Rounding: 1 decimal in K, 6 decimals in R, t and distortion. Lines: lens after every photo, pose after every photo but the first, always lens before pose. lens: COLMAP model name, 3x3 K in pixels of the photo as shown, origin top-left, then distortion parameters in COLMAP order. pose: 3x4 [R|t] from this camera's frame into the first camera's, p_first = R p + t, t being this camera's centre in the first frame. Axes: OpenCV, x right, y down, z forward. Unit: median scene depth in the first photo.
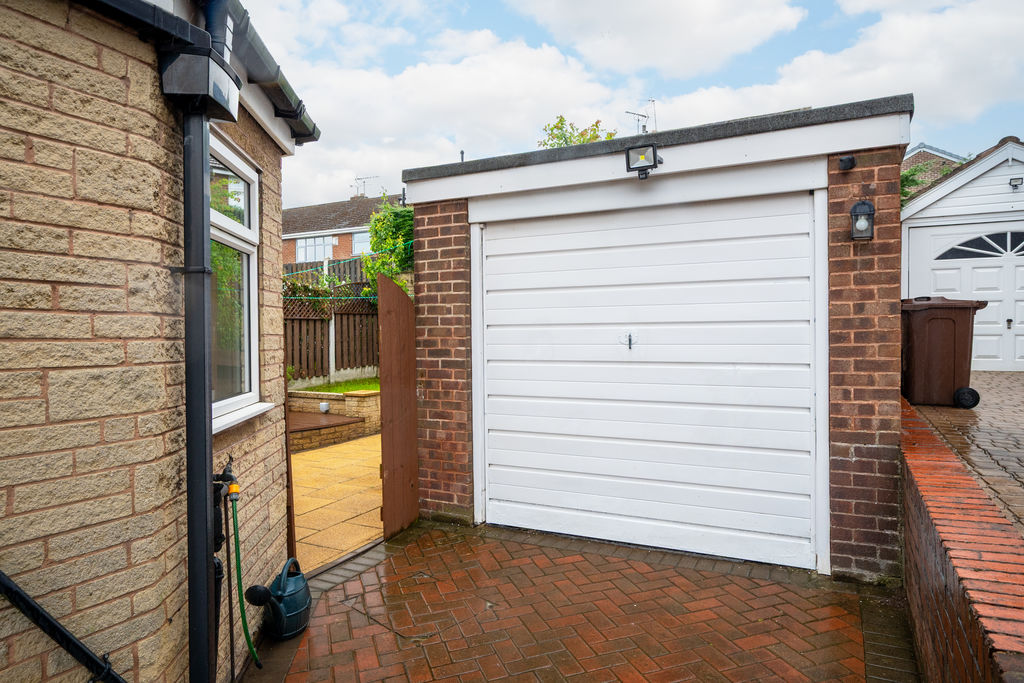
lens RADIAL K [[621.5, 0, 512.0], [0, 621.5, 341.5], [0, 0, 1]] dist [-0.002364, -0.000867]
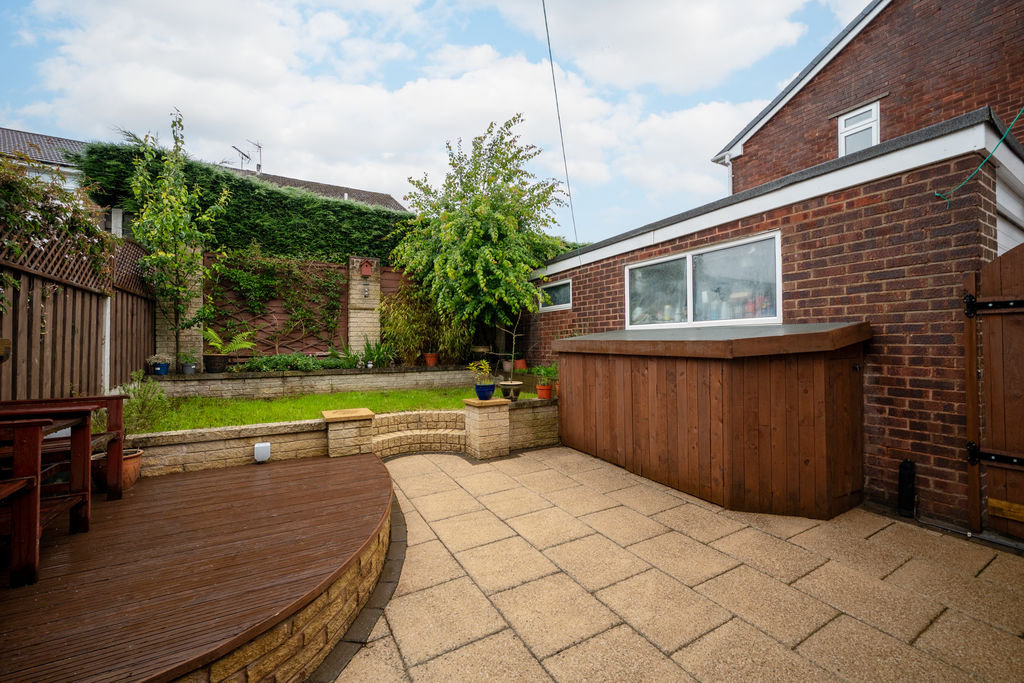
lens RADIAL K [[405.8, 0, 512.0], [0, 405.8, 341.5], [0, 0, 1]] dist [-0.000063, -0.000240]
pose [[0.538557, 0.017641, 0.842404, -0.422095], [0.013544, 0.999470, -0.029590, 0.020485], [-0.842480, 0.027345, 0.538033, 0.544890]]
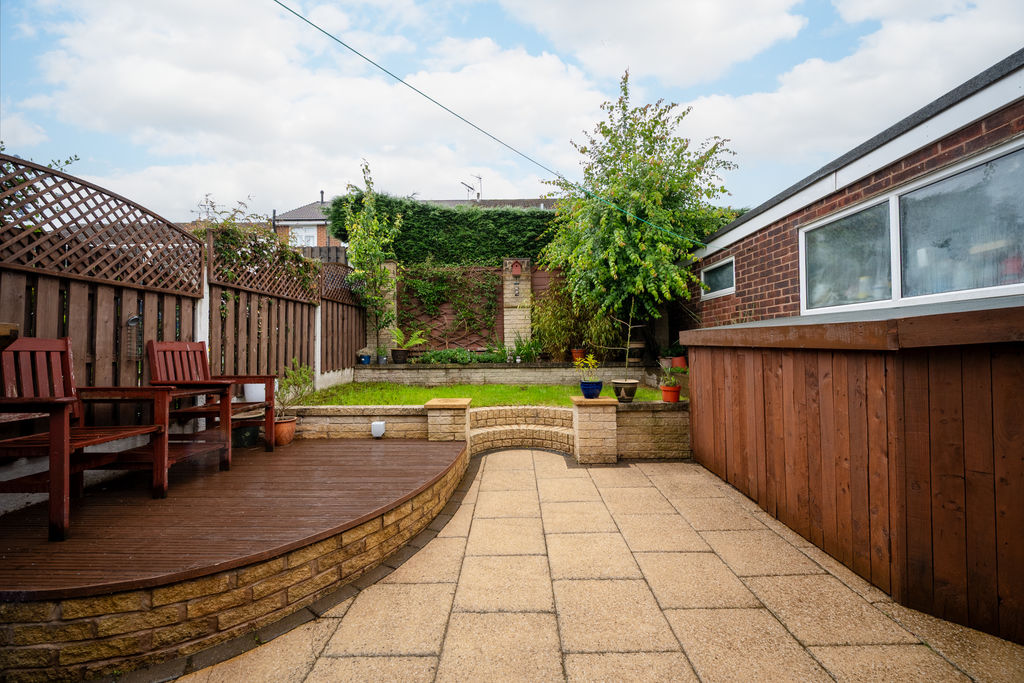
lens RADIAL K [[399.2, 0, 512.0], [0, 399.2, 341.5], [0, 0, 1]] dist [-0.004942, -0.000087]
pose [[0.887266, 0.010636, 0.461136, -0.322756], [0.005237, 0.999437, -0.033128, 0.026647], [-0.461229, 0.031808, 0.886711, 0.498256]]
